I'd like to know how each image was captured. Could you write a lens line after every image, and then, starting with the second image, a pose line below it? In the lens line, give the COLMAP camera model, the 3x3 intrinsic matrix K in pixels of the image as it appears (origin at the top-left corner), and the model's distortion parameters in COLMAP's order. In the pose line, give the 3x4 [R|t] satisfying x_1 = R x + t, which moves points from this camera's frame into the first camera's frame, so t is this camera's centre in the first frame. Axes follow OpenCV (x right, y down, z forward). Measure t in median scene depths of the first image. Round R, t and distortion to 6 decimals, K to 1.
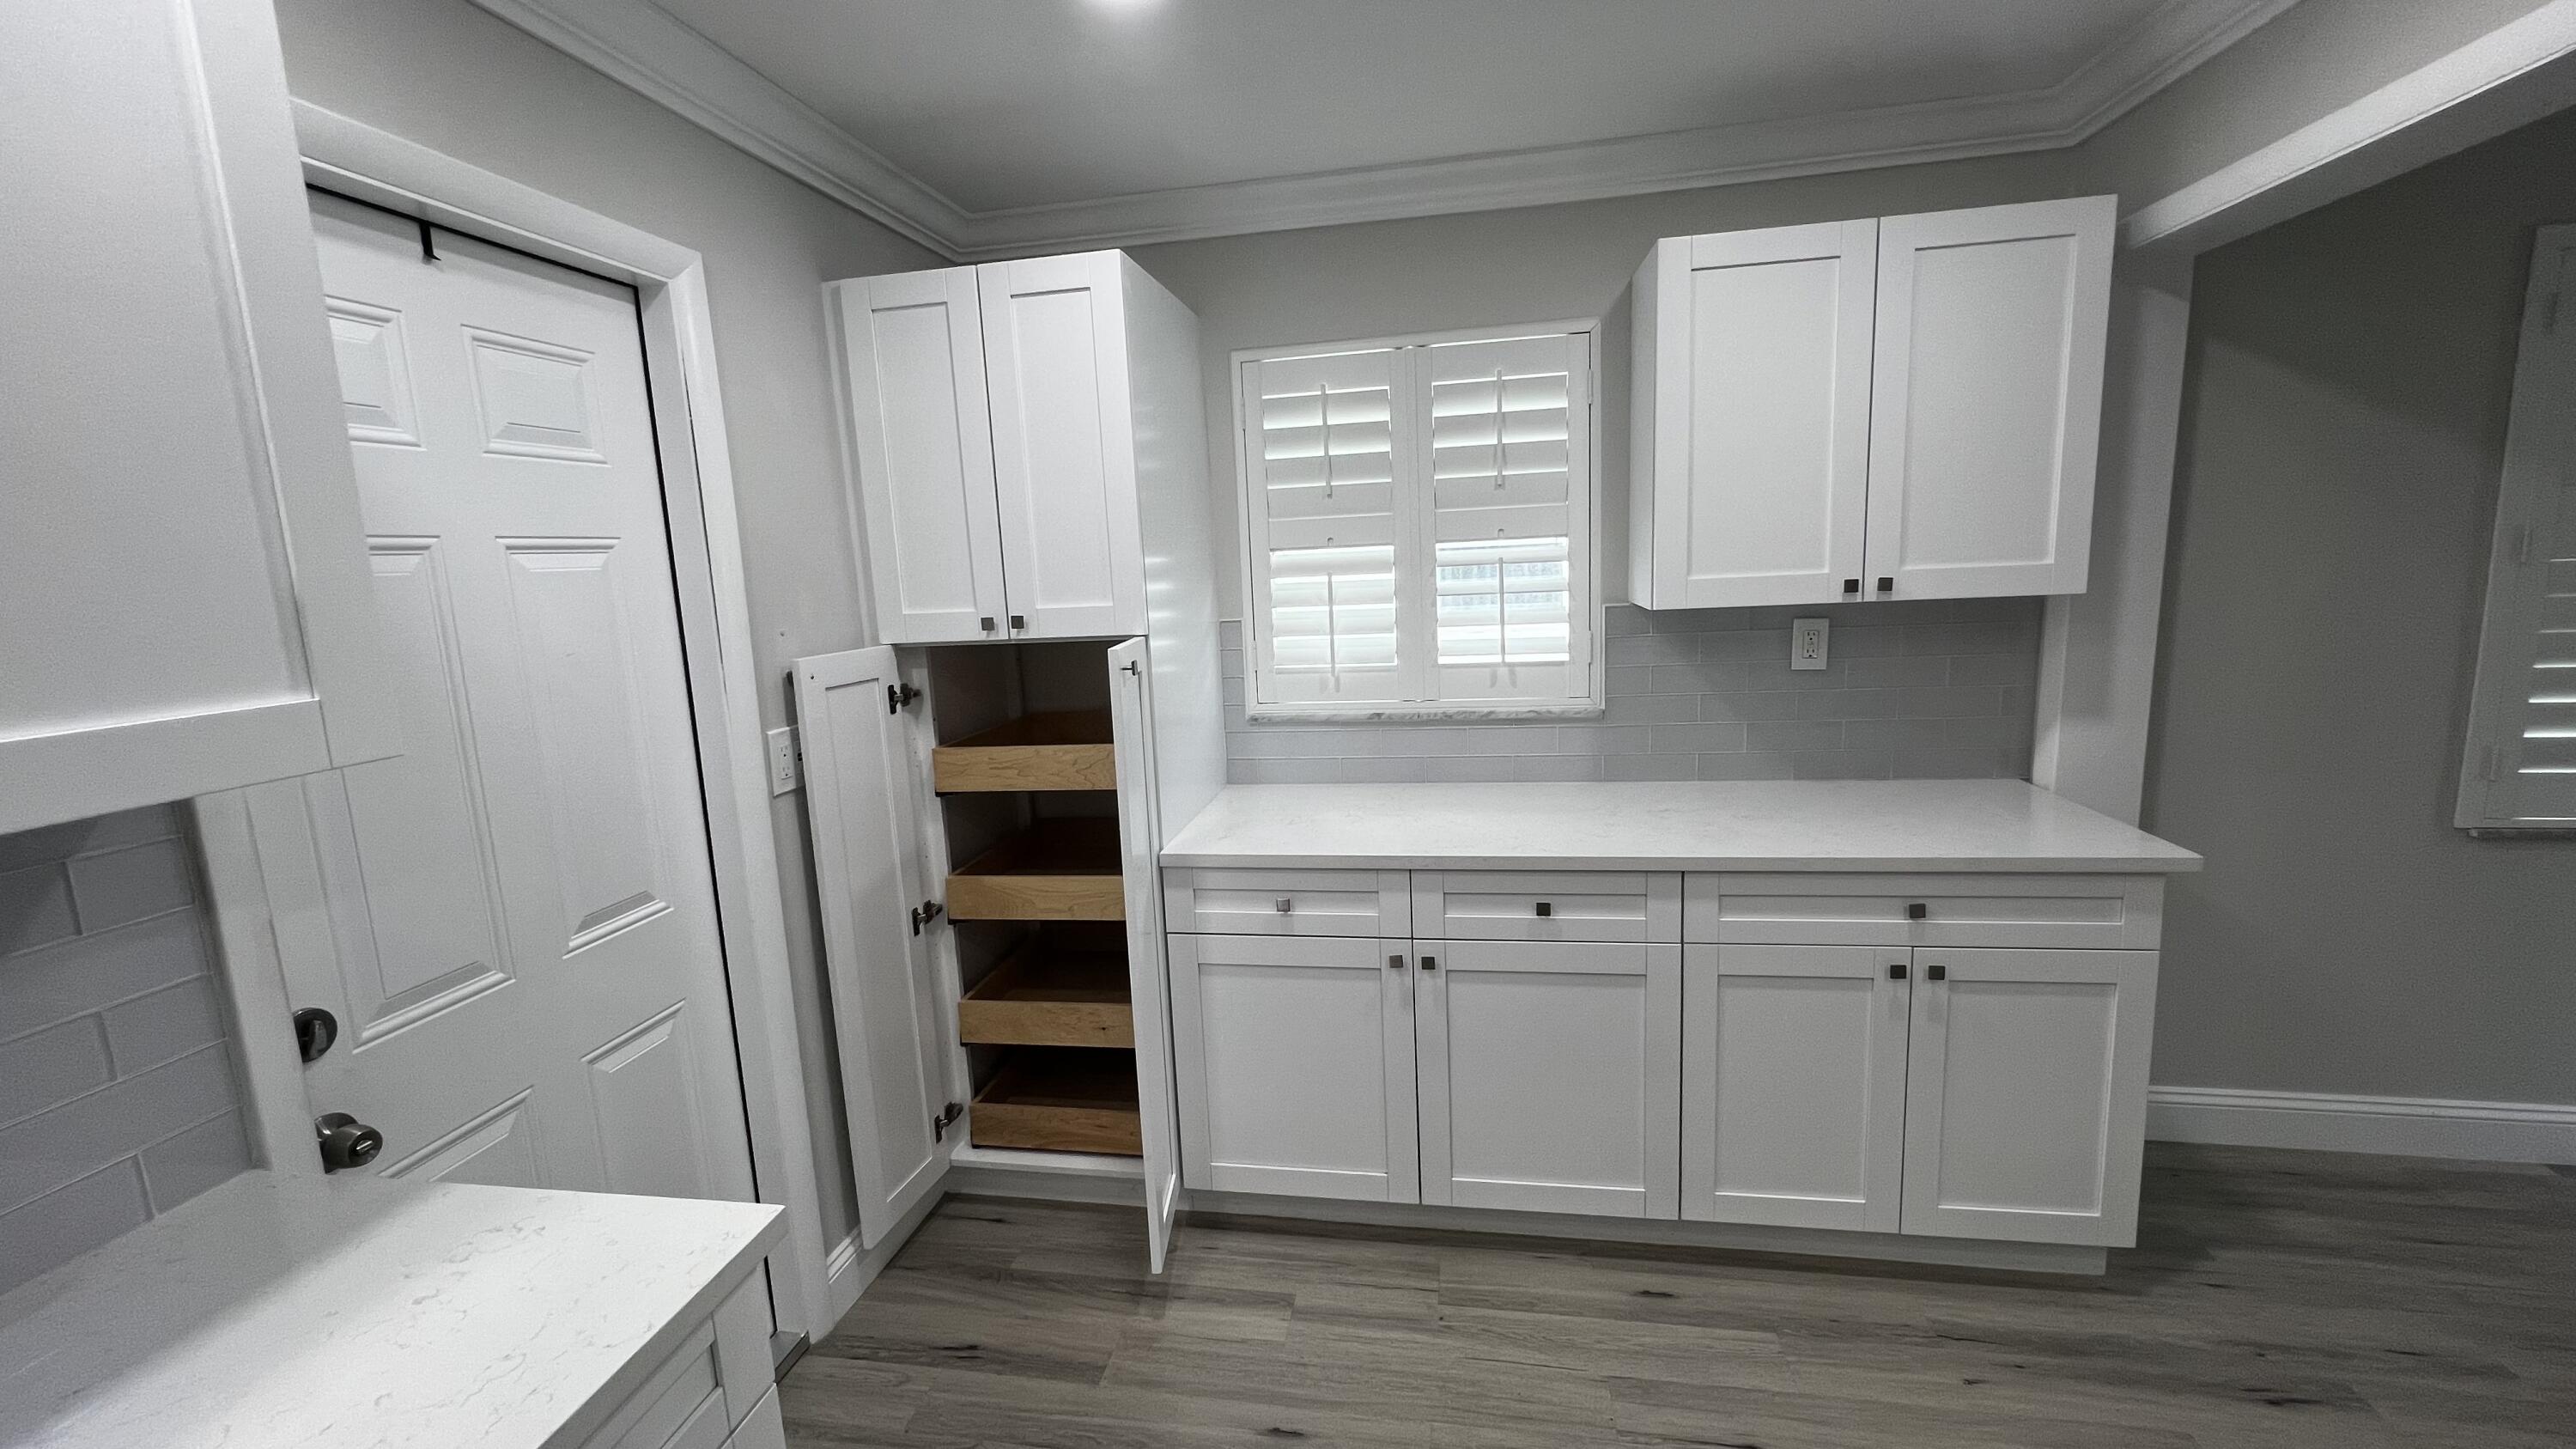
lens RADIAL K [[1034.8, 0, 1279.9], [0, 1034.8, 724.4], [0, 0, 1]] dist [-0.000551, 0.000400]
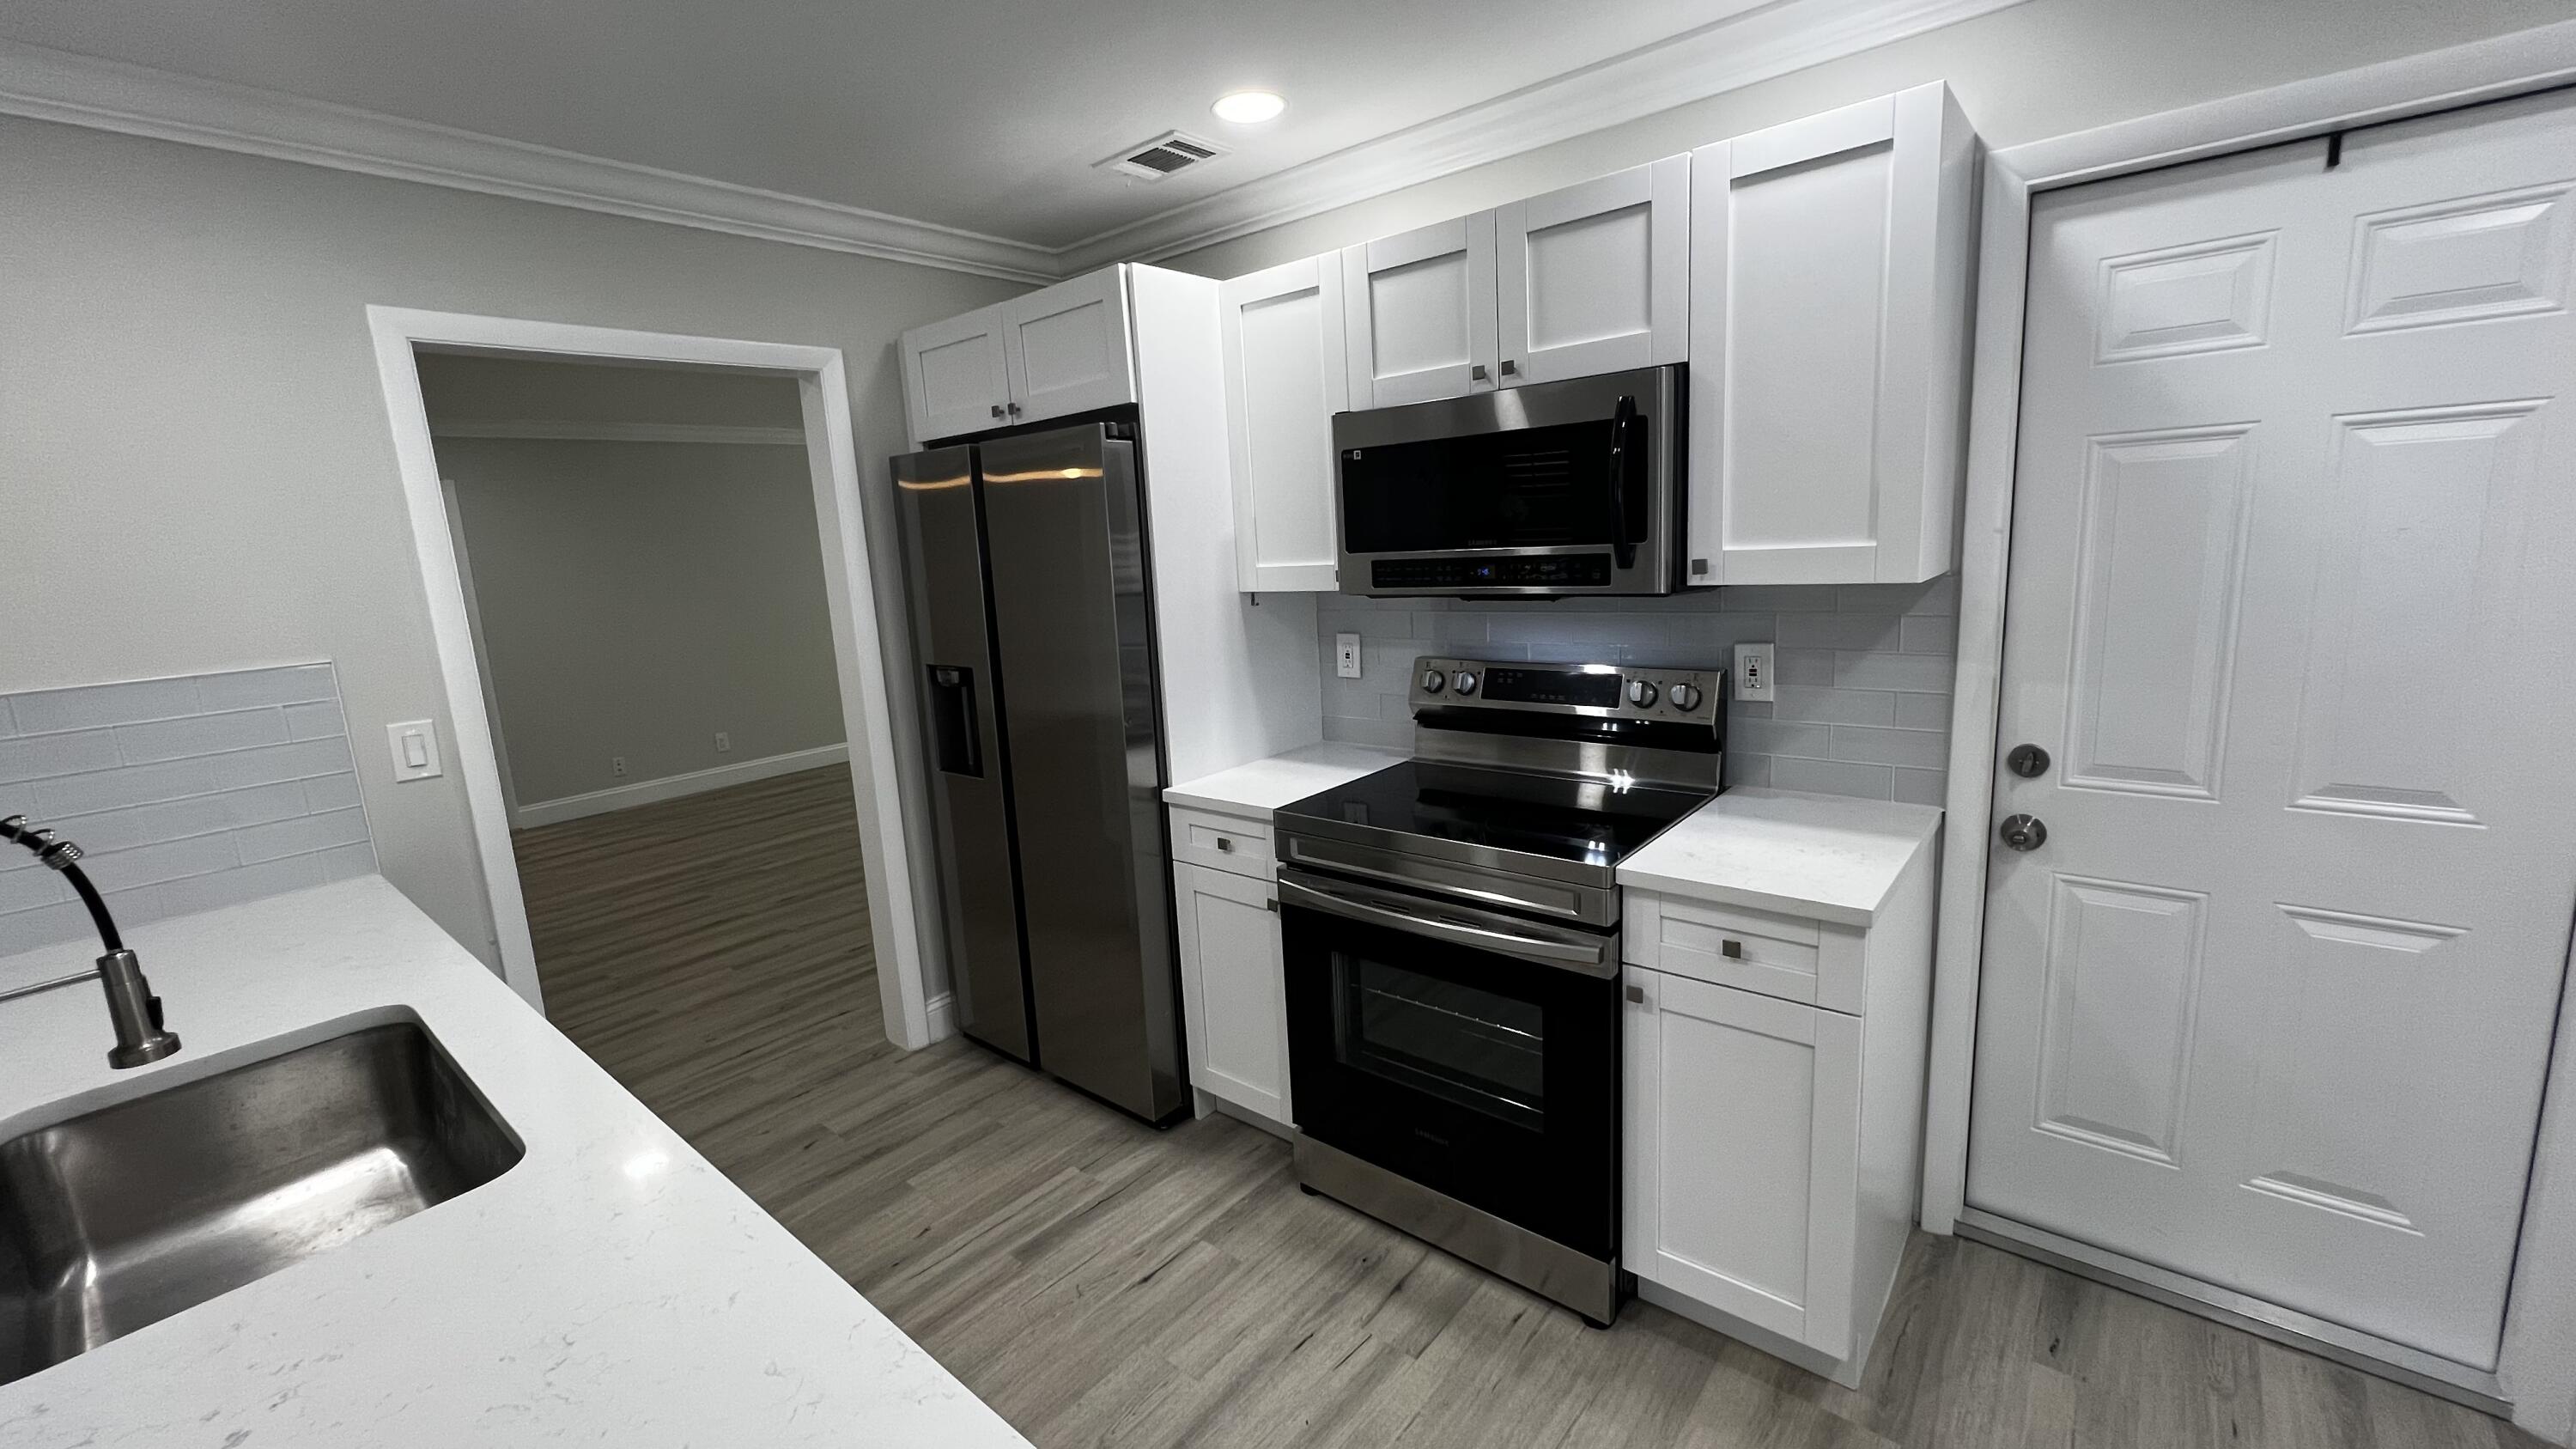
lens RADIAL K [[1034.8, 0, 1279.9], [0, 1034.8, 724.4], [0, 0, 1]] dist [-0.000551, 0.000400]
pose [[-0.496243, 0.229890, -0.837194, 0.542225], [-0.058141, 0.953340, 0.296246, -0.090157], [0.866234, 0.195685, -0.459723, 0.421344]]
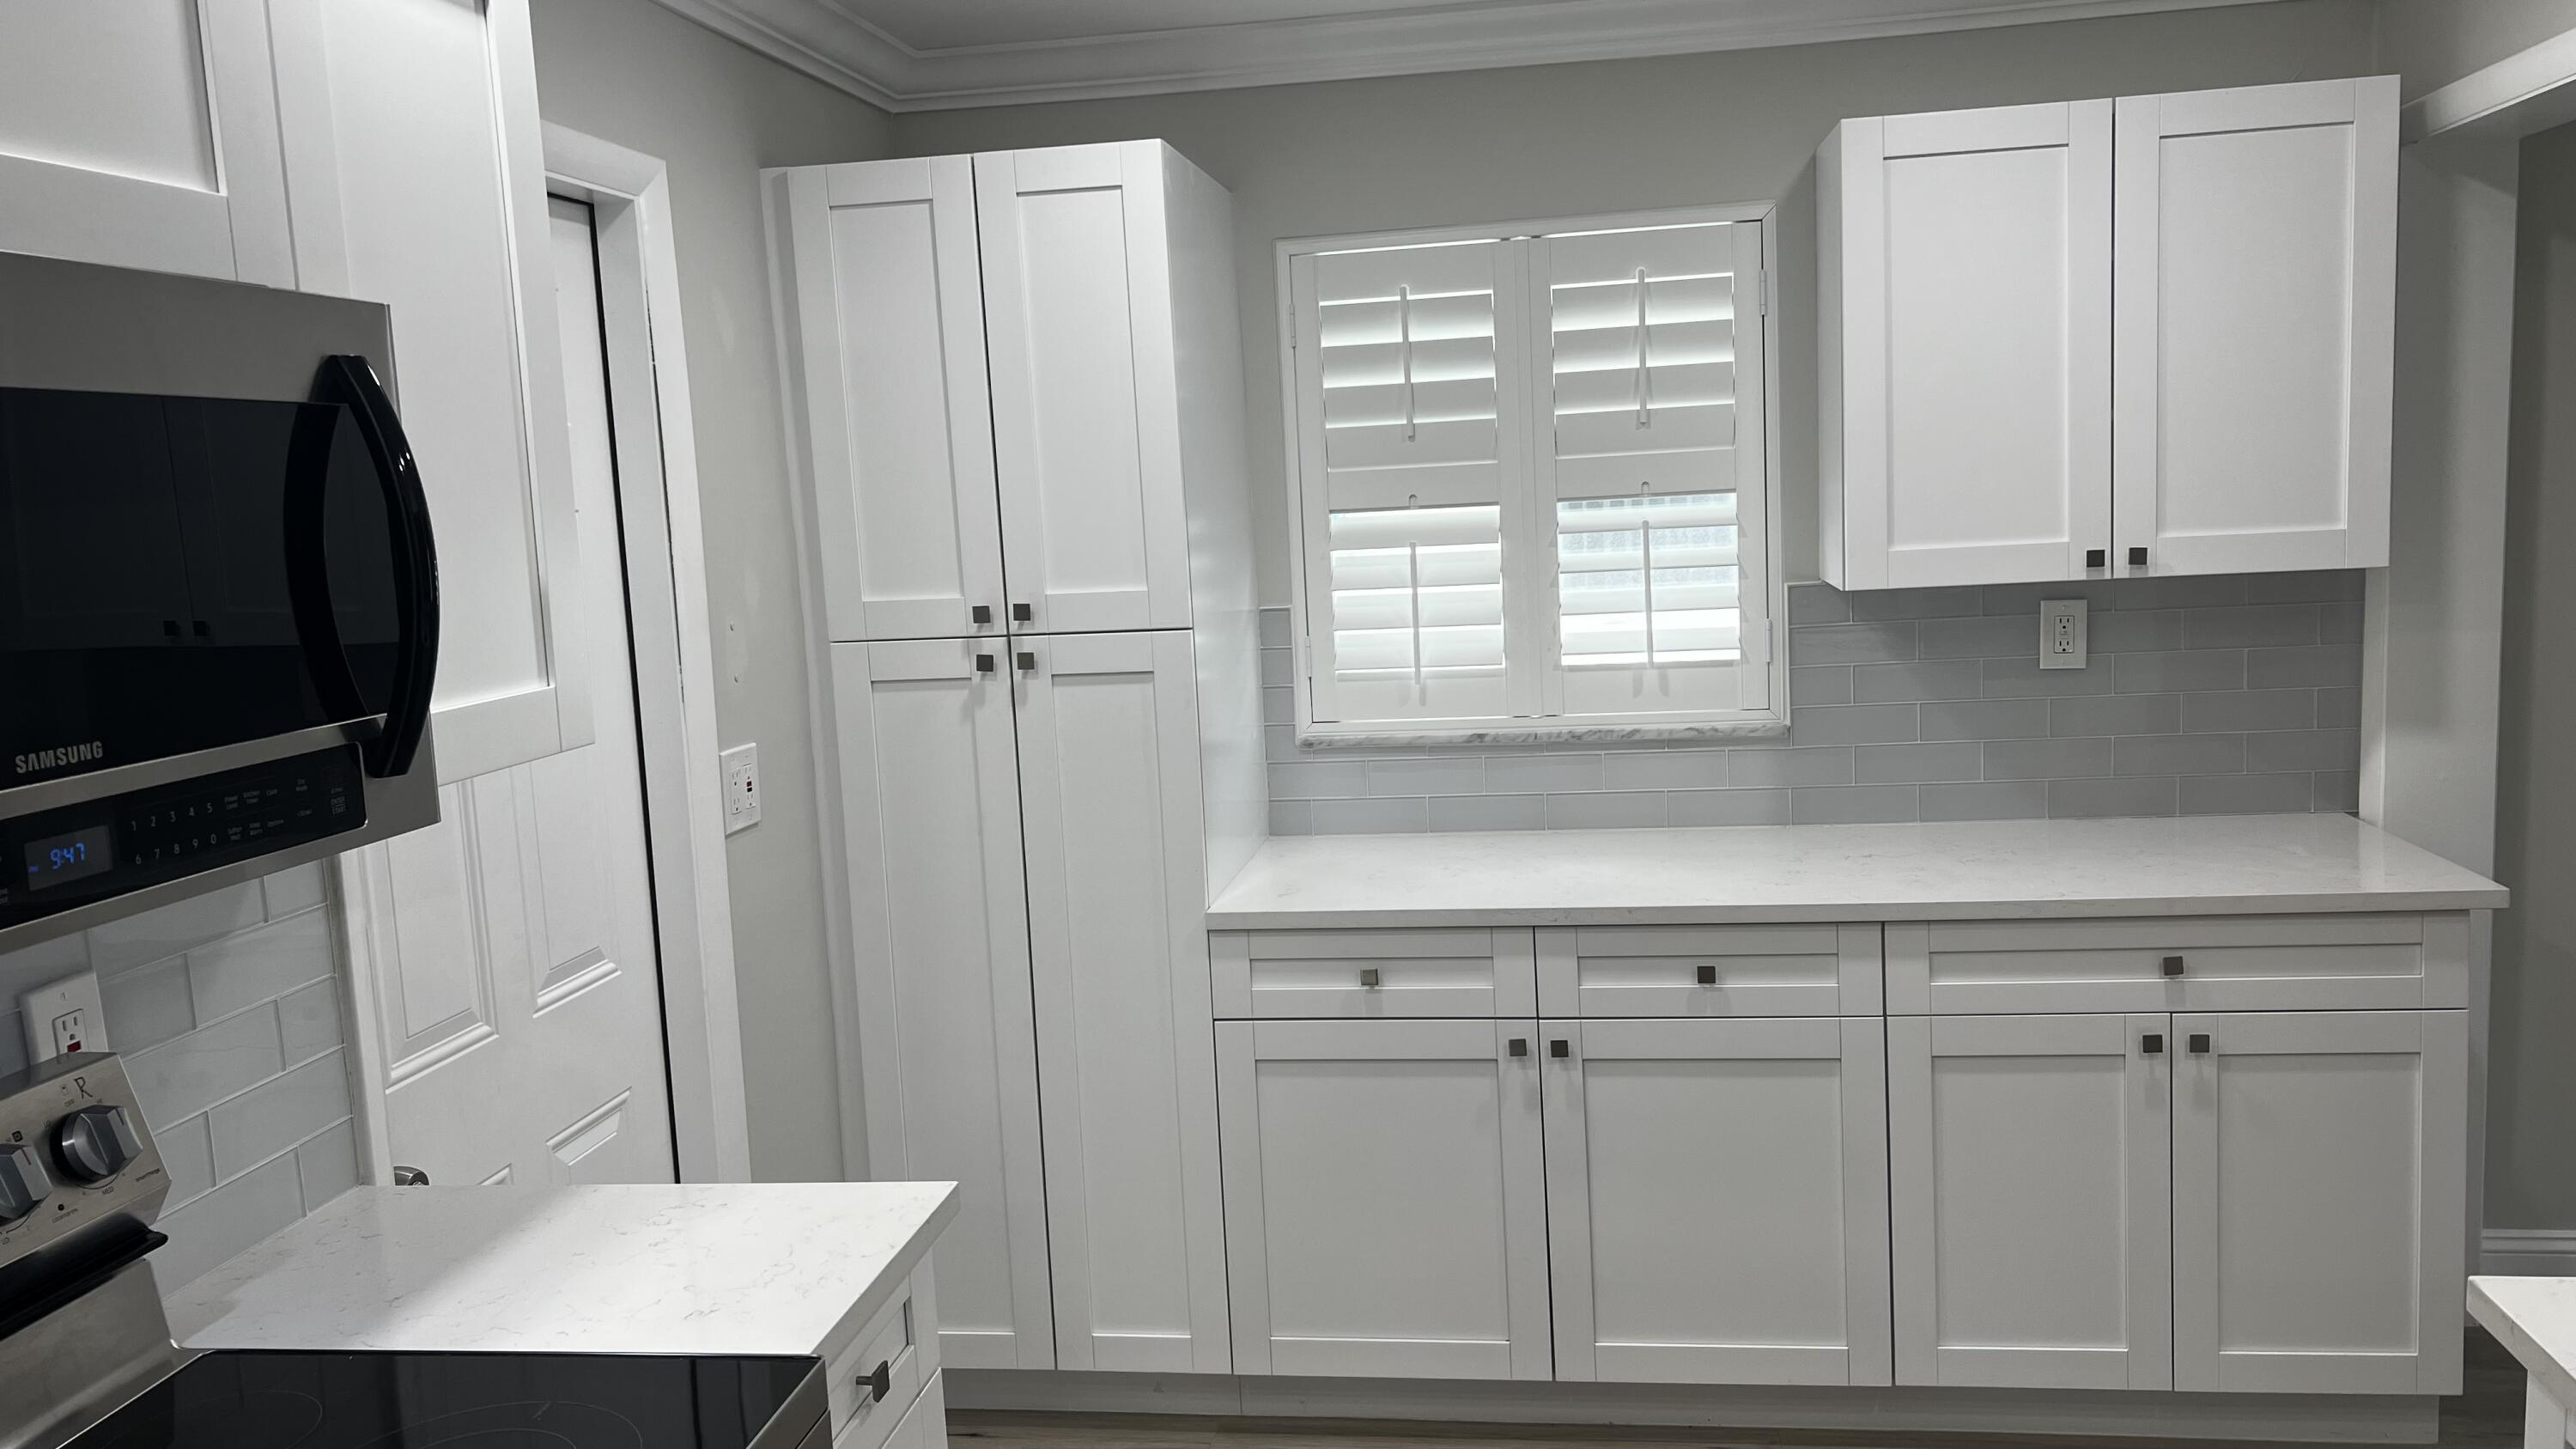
lens RADIAL K [[1951.4, 0, 1302.2], [0, 1951.4, 729.7], [0, 0, 1]] dist [0.135683, -0.330742]
pose [[0.999427, -0.007360, 0.033038, -0.092872], [0.008566, 0.999297, -0.036486, 0.043338], [-0.032746, 0.036748, 0.998788, -0.454121]]
